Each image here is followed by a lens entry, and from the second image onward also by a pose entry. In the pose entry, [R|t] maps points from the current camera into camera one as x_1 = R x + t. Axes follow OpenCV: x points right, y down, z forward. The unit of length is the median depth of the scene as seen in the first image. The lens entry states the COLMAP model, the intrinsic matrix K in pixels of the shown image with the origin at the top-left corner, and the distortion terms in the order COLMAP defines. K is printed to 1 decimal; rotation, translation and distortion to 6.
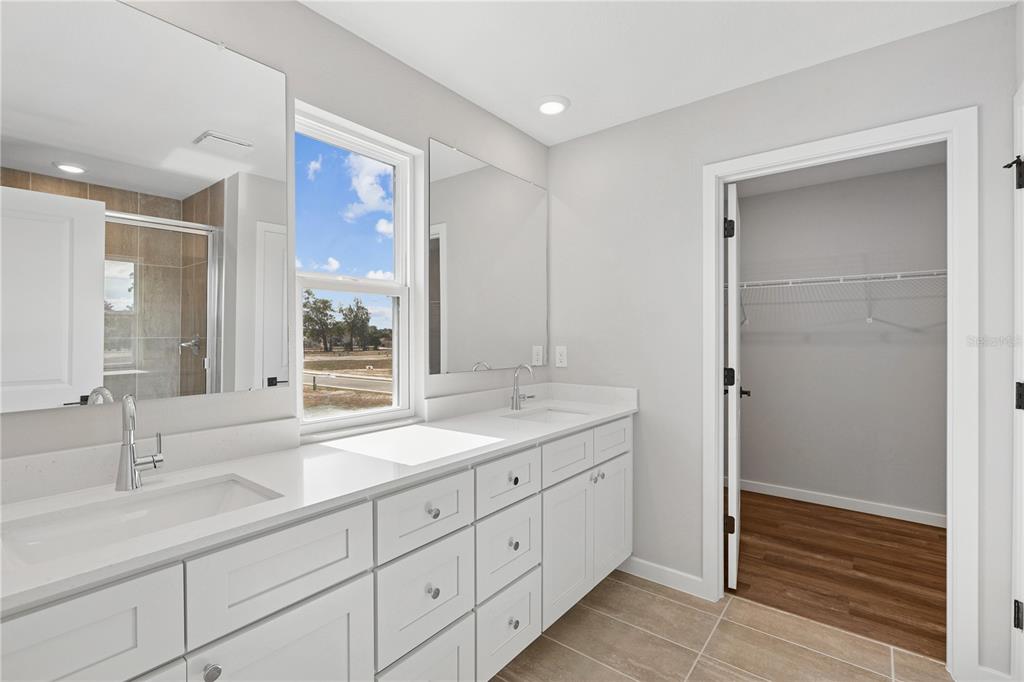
lens RADIAL K [[458.2, 0, 513.4], [0, 458.2, 344.8], [0, 0, 1]] dist [0.001907, 0.000403]
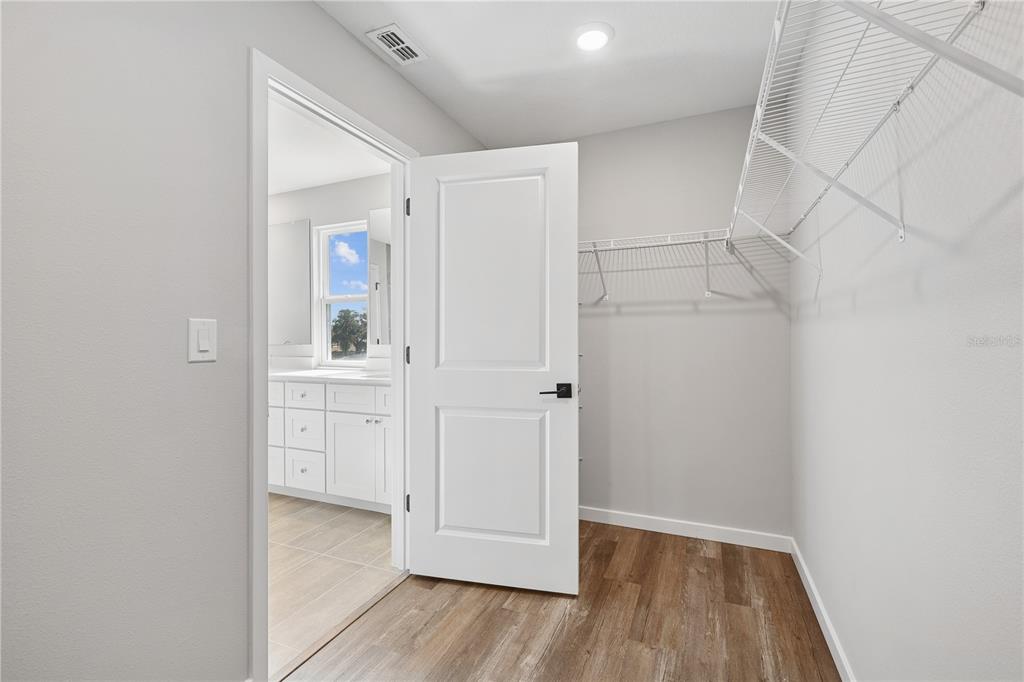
lens RADIAL K [[458.2, 0, 511.6], [0, 458.2, 336.9], [0, 0, 1]] dist [0.001907, 0.000403]
pose [[0.264332, 0.009236, -0.964388, 1.607097], [-0.012110, 0.999907, 0.006257, 0.020158], [0.964356, 0.010025, 0.264419, 1.024969]]
